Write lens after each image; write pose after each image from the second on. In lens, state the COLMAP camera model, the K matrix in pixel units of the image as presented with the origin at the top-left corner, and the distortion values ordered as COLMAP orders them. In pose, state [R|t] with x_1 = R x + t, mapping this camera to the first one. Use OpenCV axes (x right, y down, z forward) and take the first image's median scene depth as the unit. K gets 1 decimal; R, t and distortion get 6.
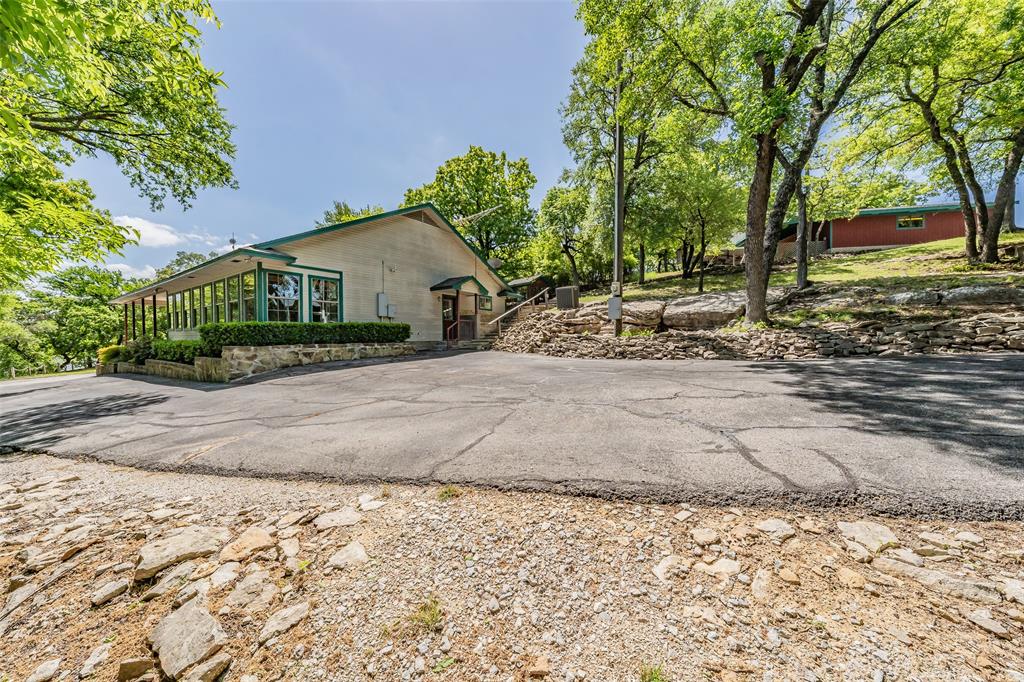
lens RADIAL K [[354.5, 0, 531.6], [0, 354.5, 353.0], [0, 0, 1]] dist [-0.000353, 0.000261]
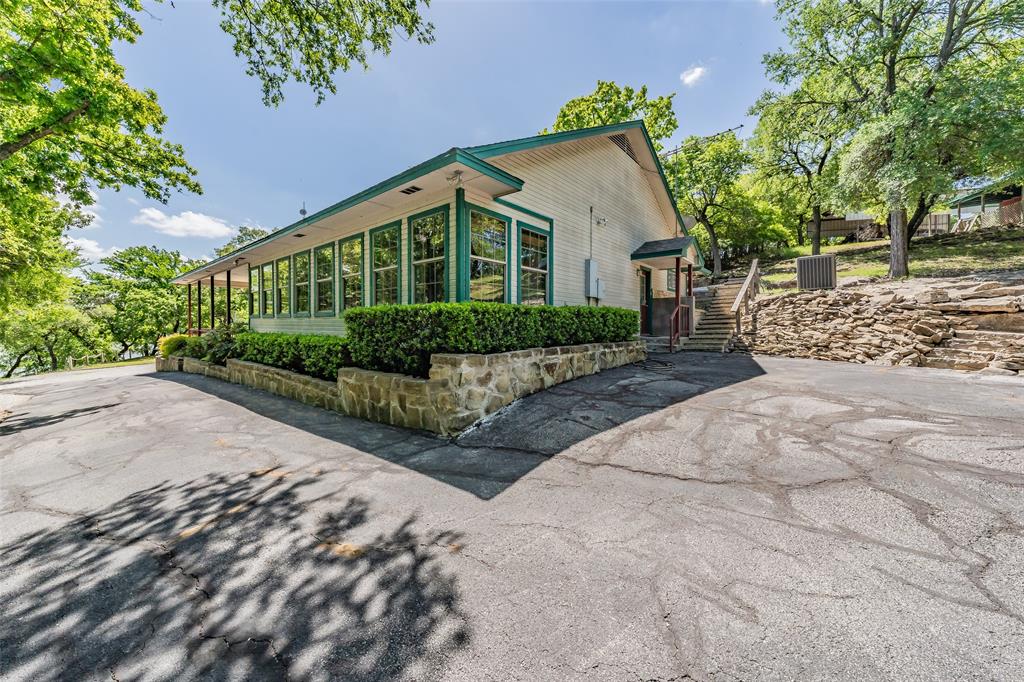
lens RADIAL K [[366.5, 0, 528.7], [0, 366.5, 341.4], [0, 0, 1]] dist [-0.001120, -0.000209]
pose [[0.996316, 0.013906, -0.084619, -0.272465], [-0.014045, 0.999901, -0.001054, -0.014490], [0.084596, 0.002239, 0.996413, 0.208435]]
